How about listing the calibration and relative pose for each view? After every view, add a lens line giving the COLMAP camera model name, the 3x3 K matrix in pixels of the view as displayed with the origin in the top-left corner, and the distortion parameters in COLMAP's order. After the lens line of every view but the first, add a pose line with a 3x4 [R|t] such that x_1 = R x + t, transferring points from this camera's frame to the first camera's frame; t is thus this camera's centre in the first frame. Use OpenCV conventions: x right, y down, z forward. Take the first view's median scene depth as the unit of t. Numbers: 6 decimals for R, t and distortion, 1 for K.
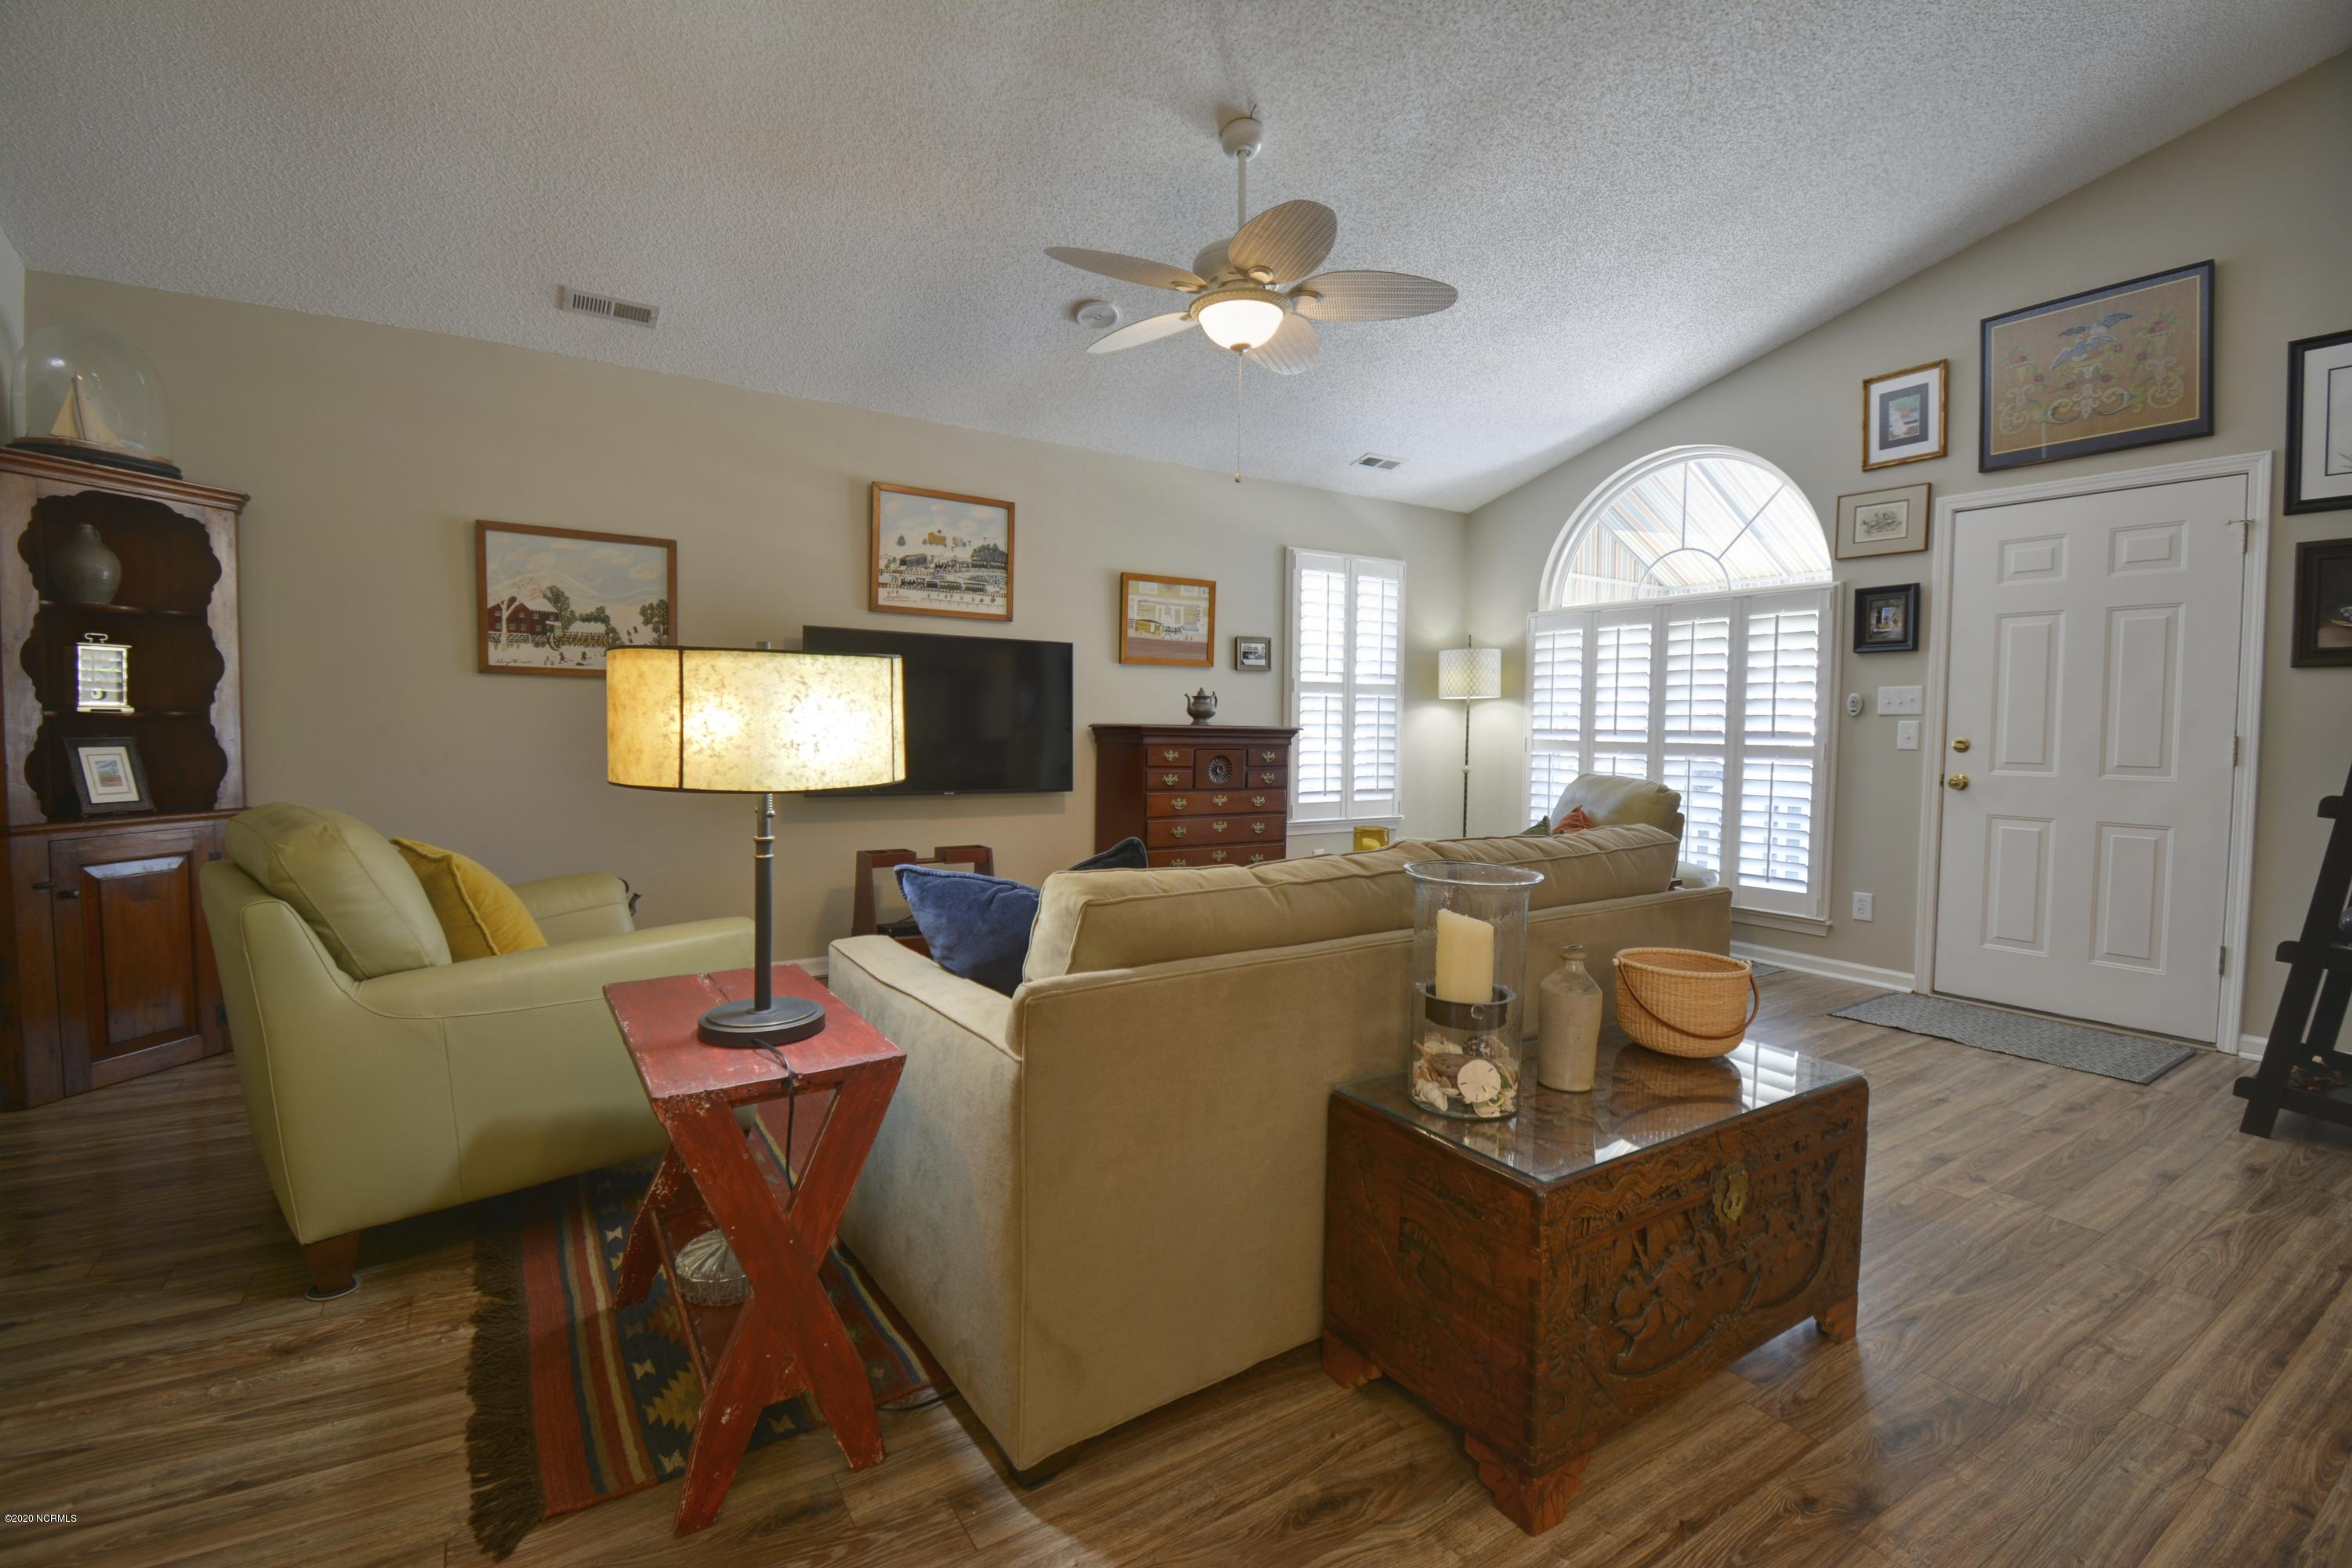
lens RADIAL K [[1034.6, 0, 1196.5], [0, 1034.6, 774.2], [0, 0, 1]] dist [0.007156, -0.019040]
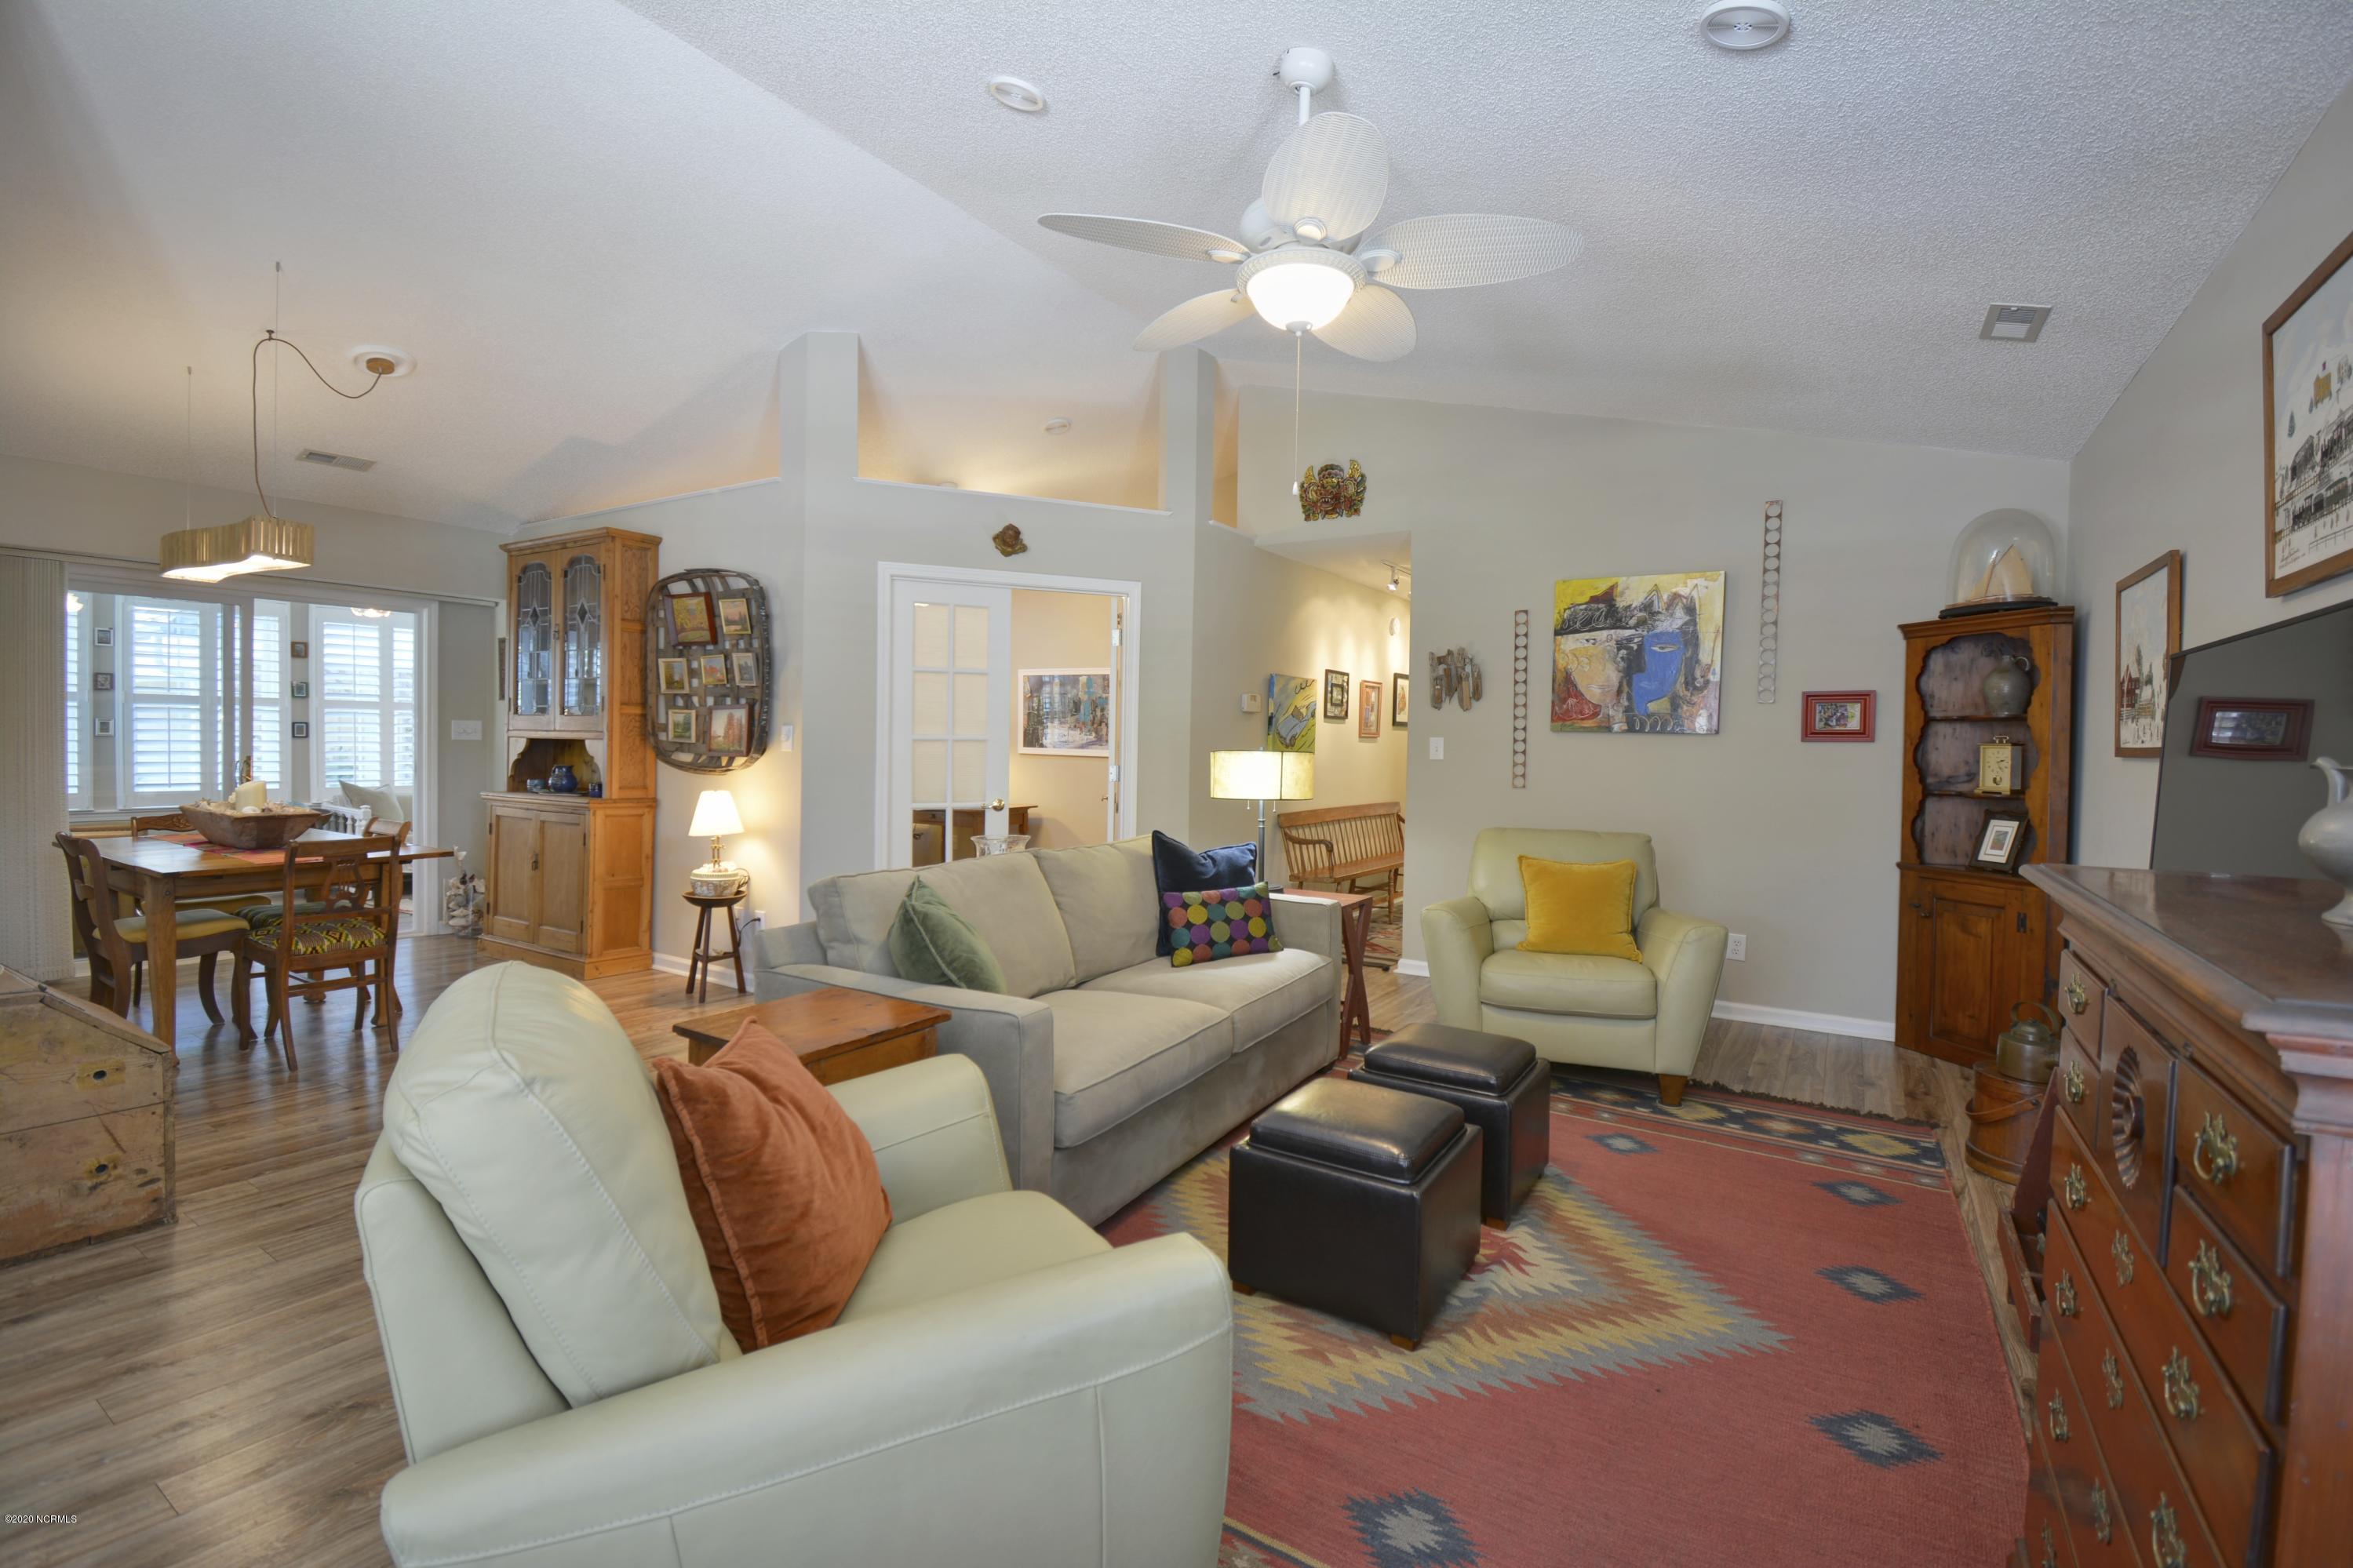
lens RADIAL K [[1034.9, 0, 1176.3], [0, 1034.9, 764.8], [0, 0, 1]] dist [0.007156, -0.019040]
pose [[-0.910708, -0.021050, -0.412514, 0.374000], [-0.048586, 0.997227, 0.056378, -0.098526], [0.410183, 0.071386, -0.909205, 1.416517]]
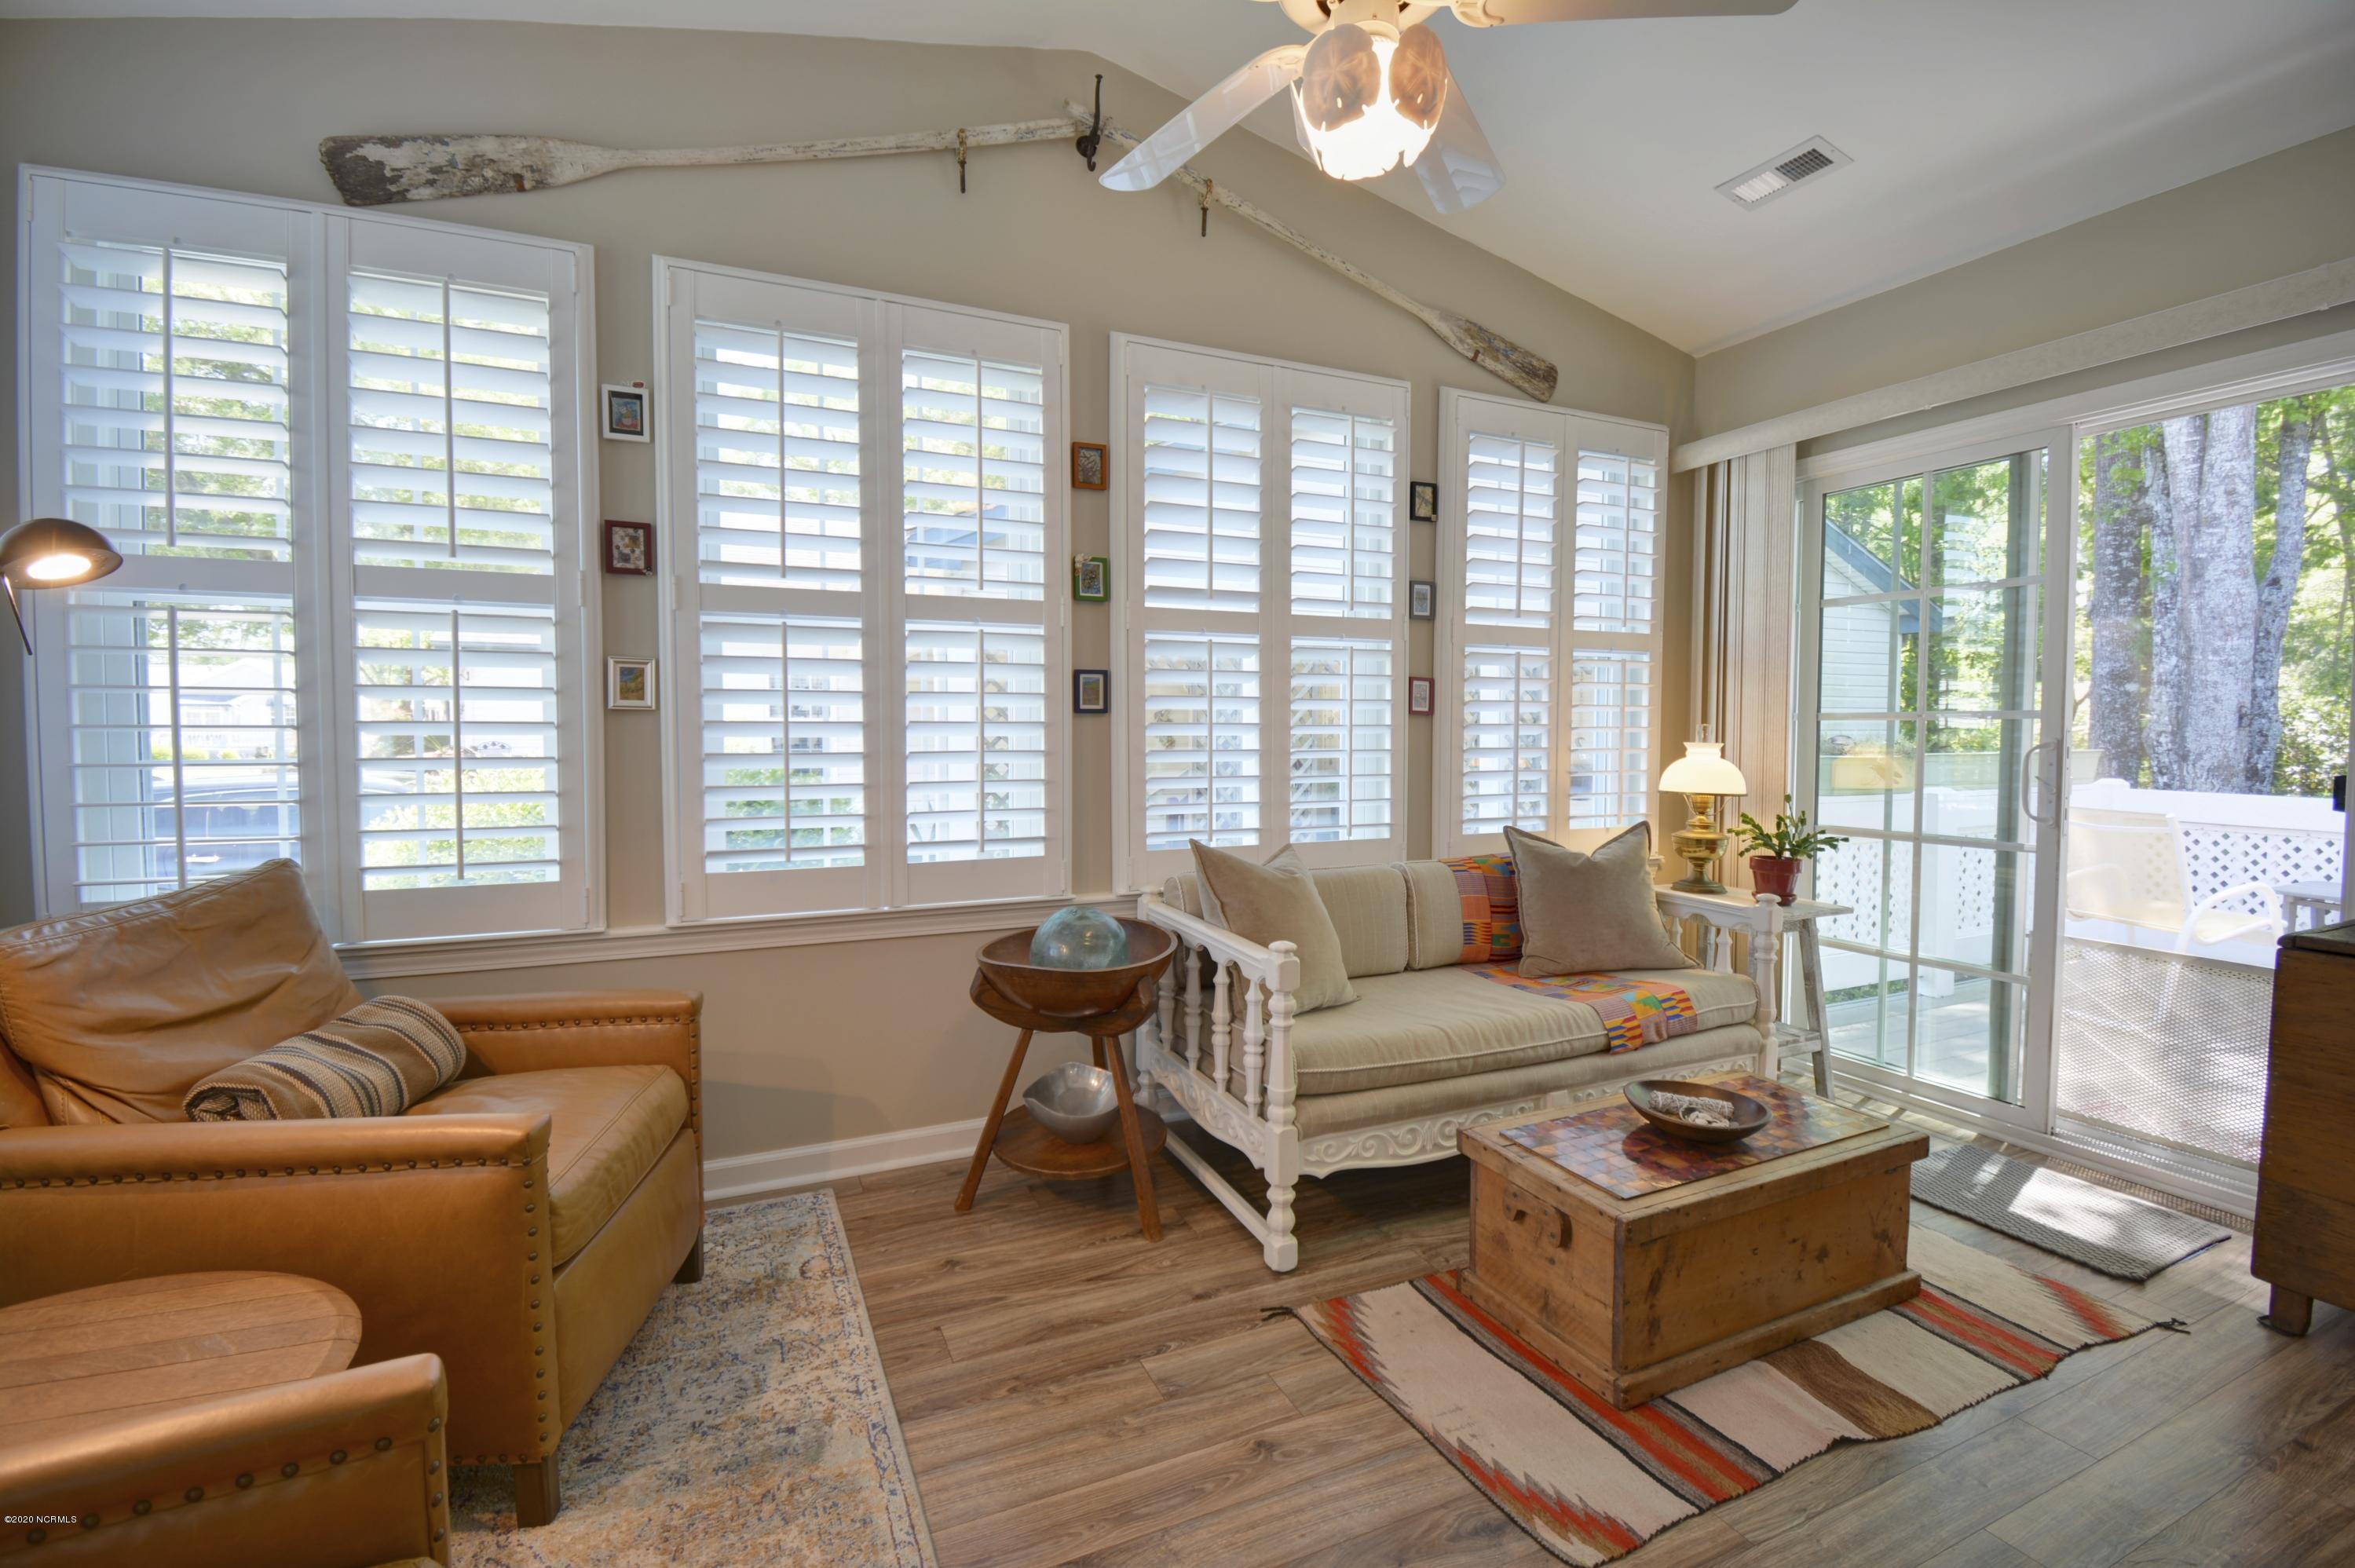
lens RADIAL K [[1035.8, 0, 1178.2], [0, 1035.8, 762.1], [0, 0, 1]] dist [0.007156, -0.019040]
pose [[-0.986363, -0.023130, 0.162951, 0.940529], [-0.009276, 0.996314, 0.085276, 0.021037], [-0.164323, 0.082601, -0.982942, -0.465844]]
